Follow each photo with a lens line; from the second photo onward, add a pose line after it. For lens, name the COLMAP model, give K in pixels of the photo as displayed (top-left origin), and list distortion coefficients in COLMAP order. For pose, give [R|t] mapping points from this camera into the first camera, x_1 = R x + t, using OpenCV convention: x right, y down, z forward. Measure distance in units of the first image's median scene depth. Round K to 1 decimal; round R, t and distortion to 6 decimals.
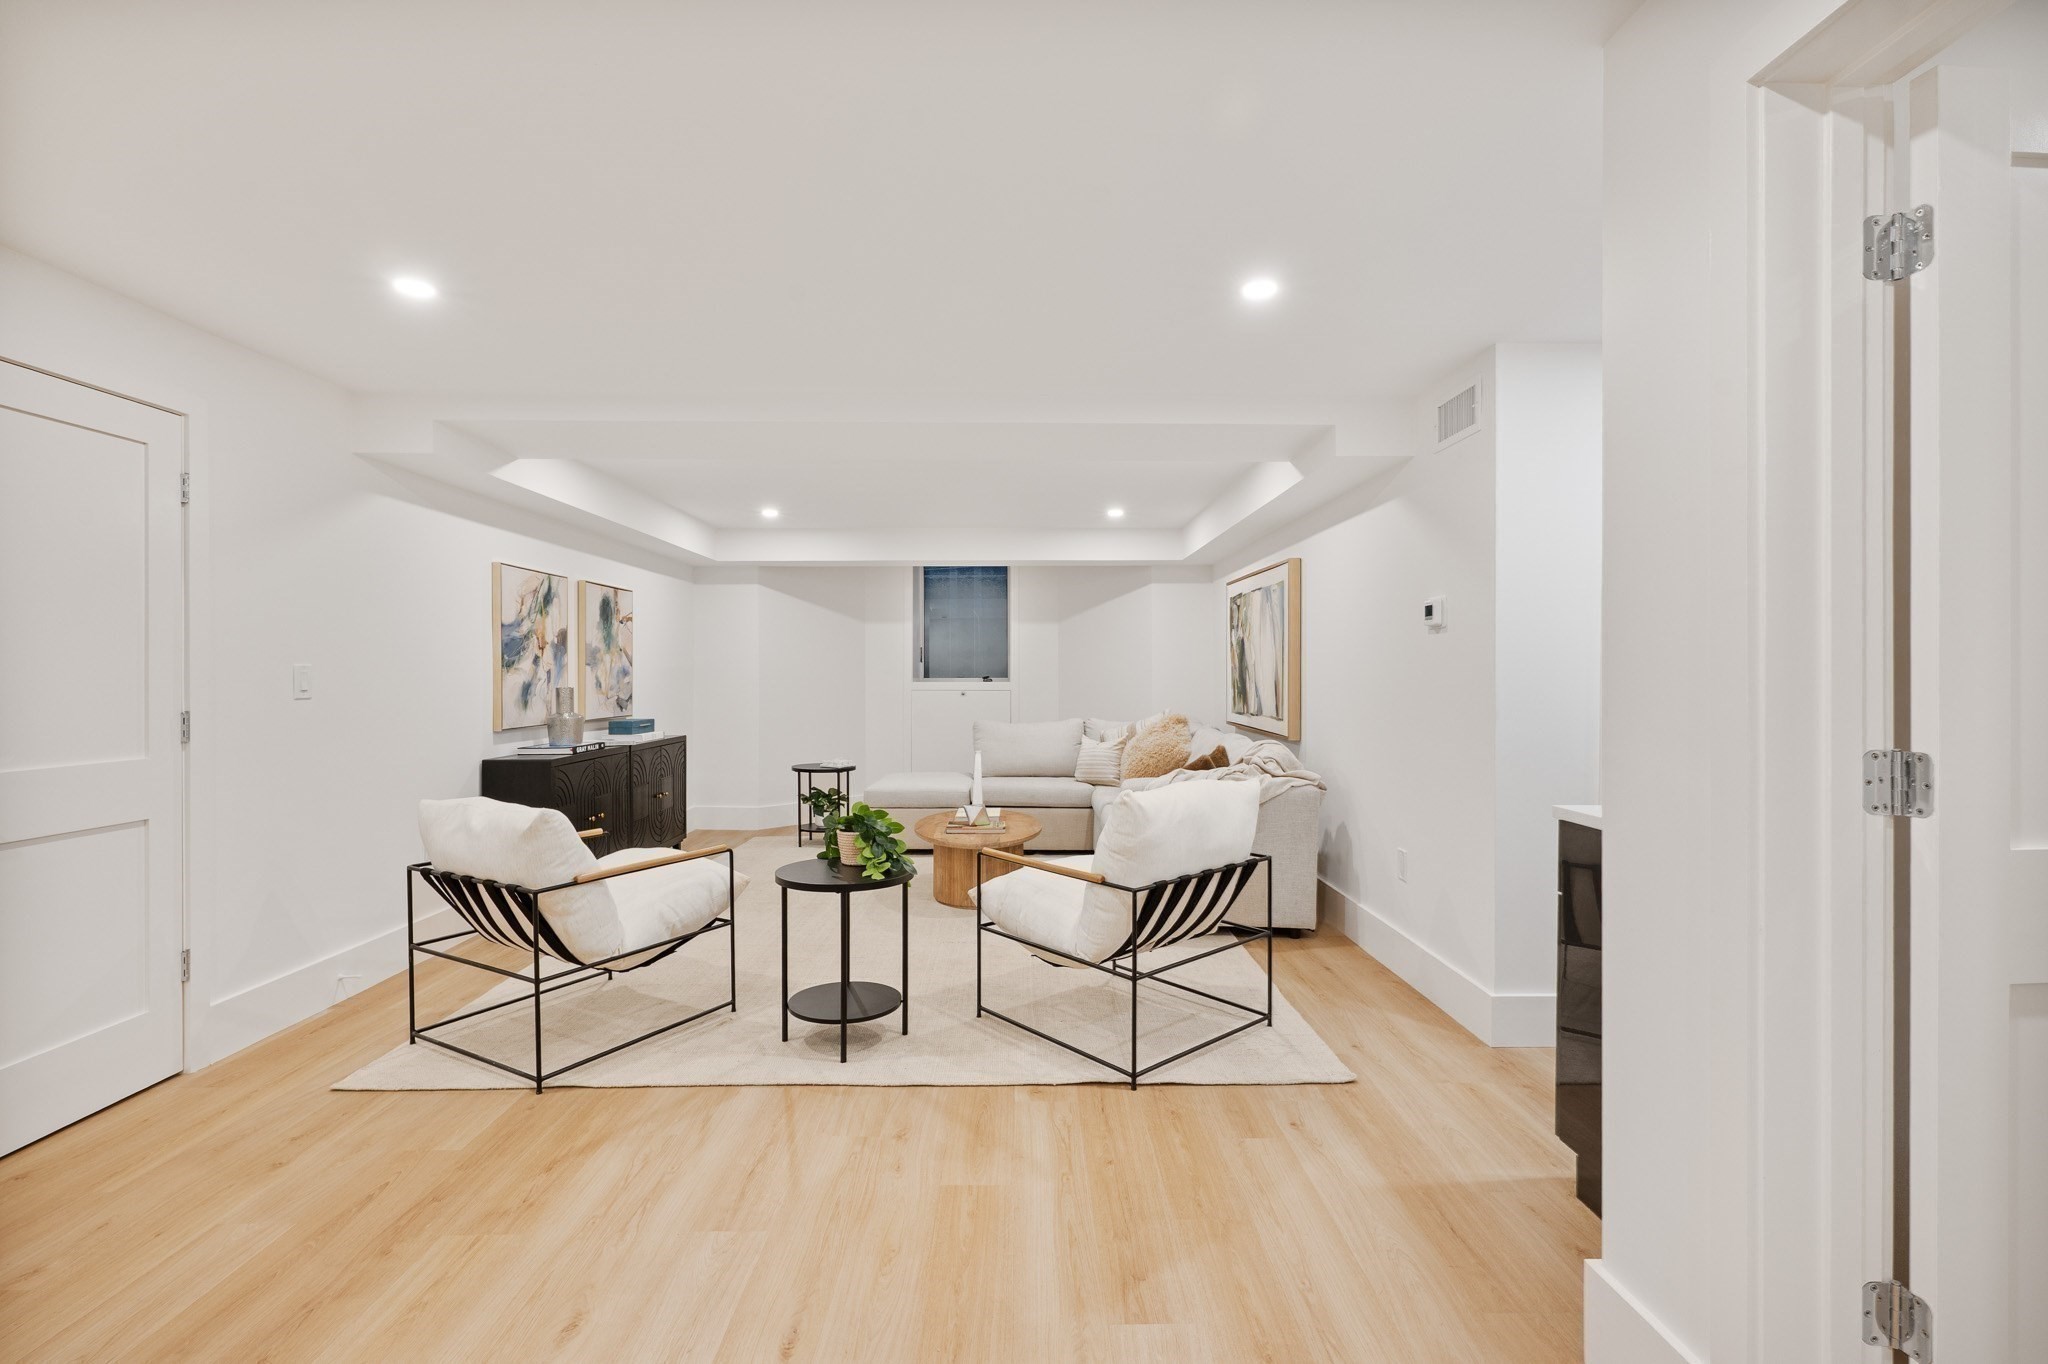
lens RADIAL K [[928.7, 0, 1015.7], [0, 928.7, 680.4], [0, 0, 1]] dist [-0.000759, 0.000972]
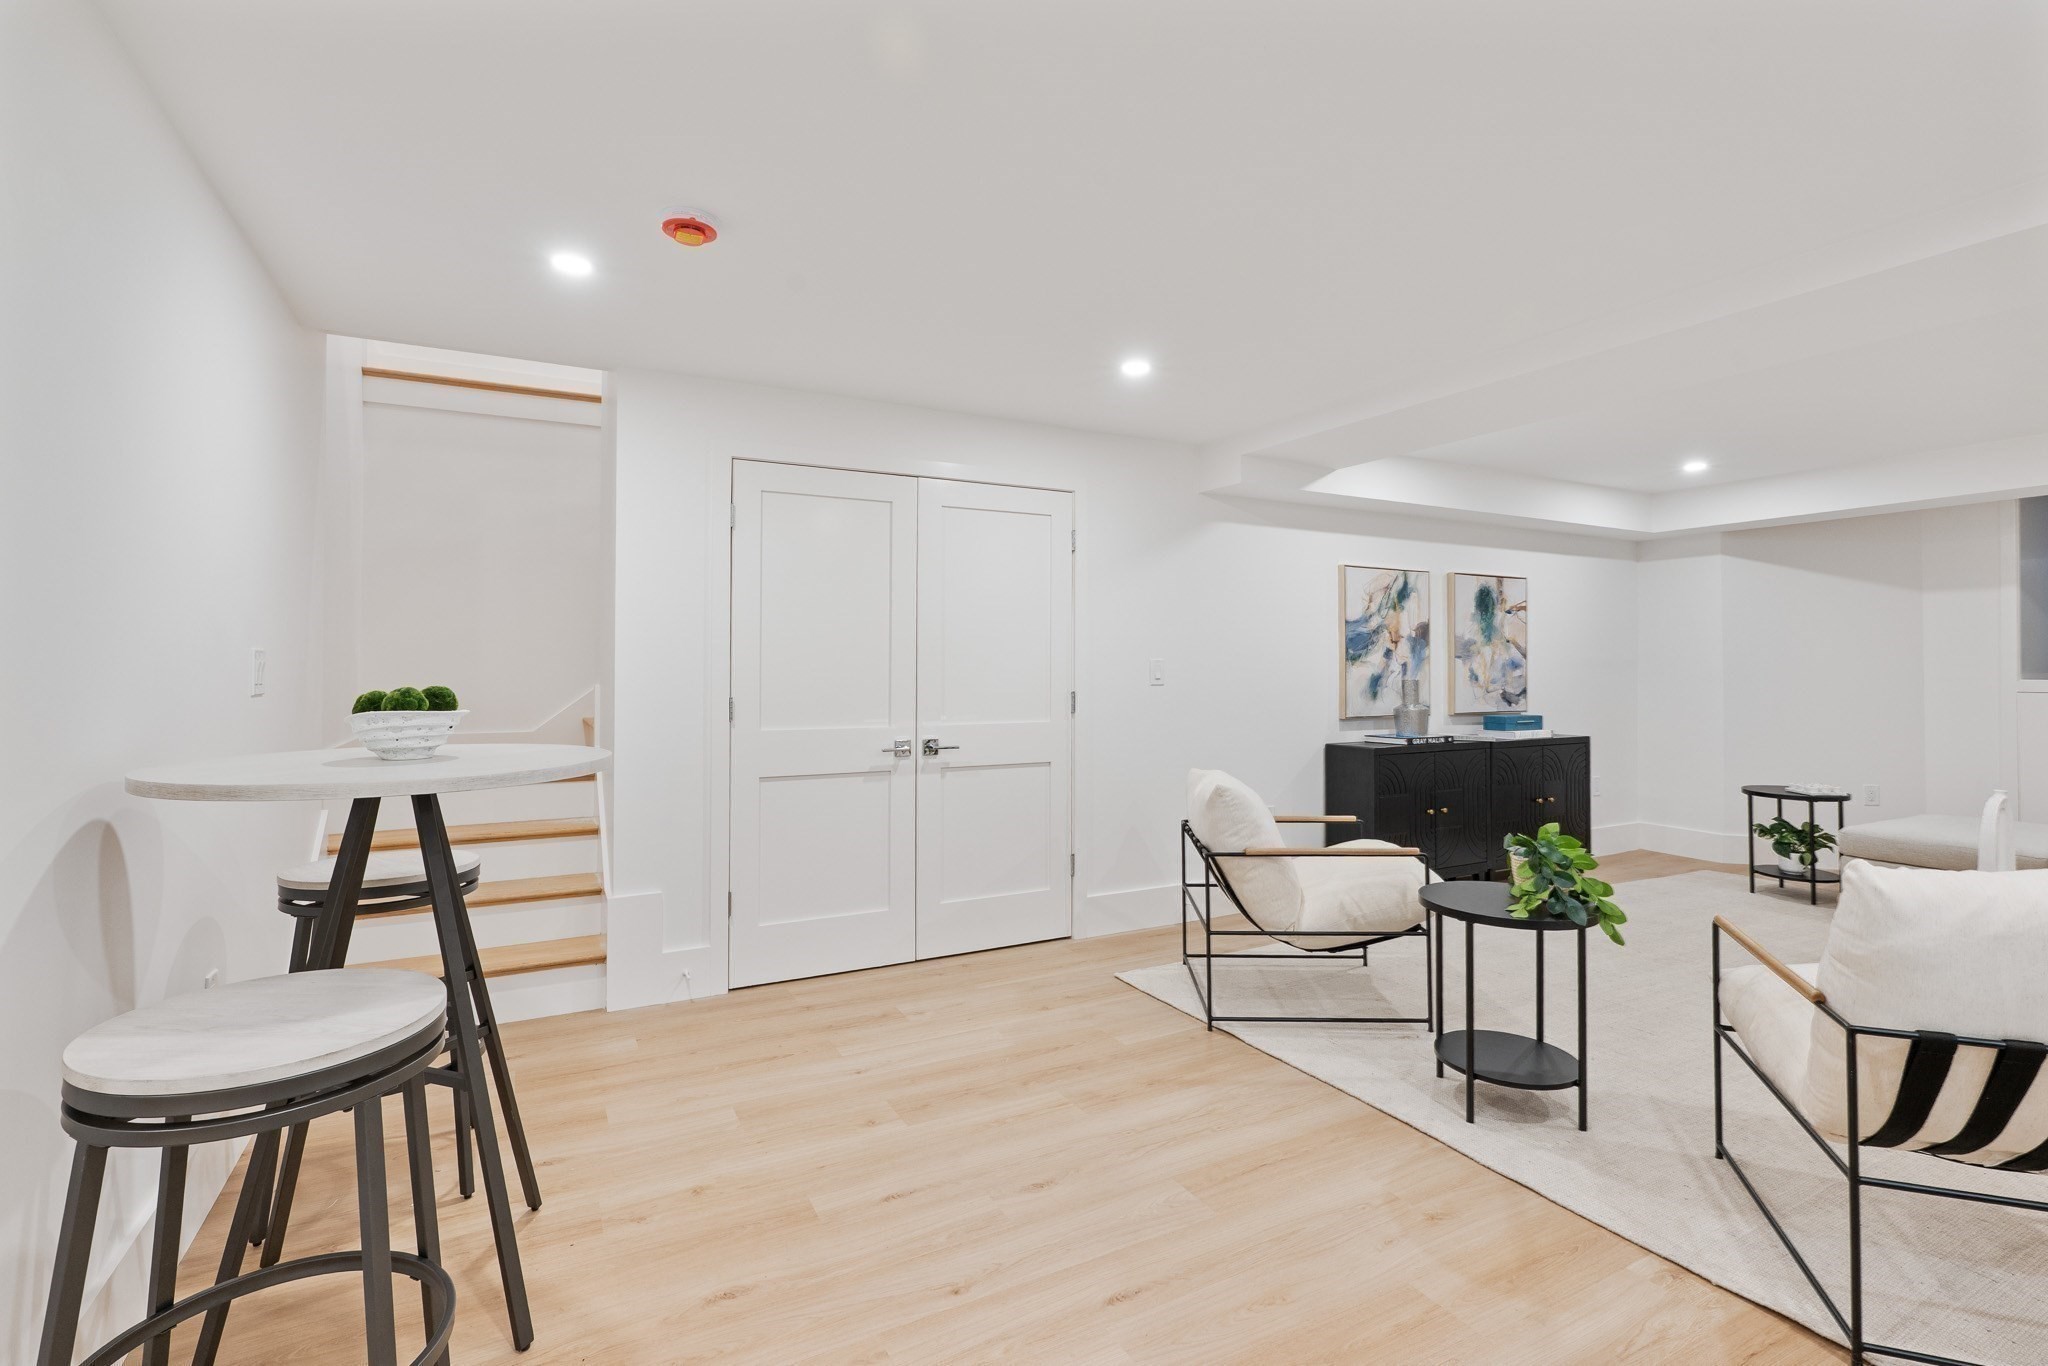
lens RADIAL K [[928.7, 0, 1000.3], [0, 928.7, 653.8], [0, 0, 1]] dist [-0.000759, 0.000972]
pose [[0.465658, -0.012845, -0.884871, 0.220321], [-0.006610, 0.999816, -0.017993, 0.000391], [0.884940, 0.014227, 0.465488, 0.129073]]
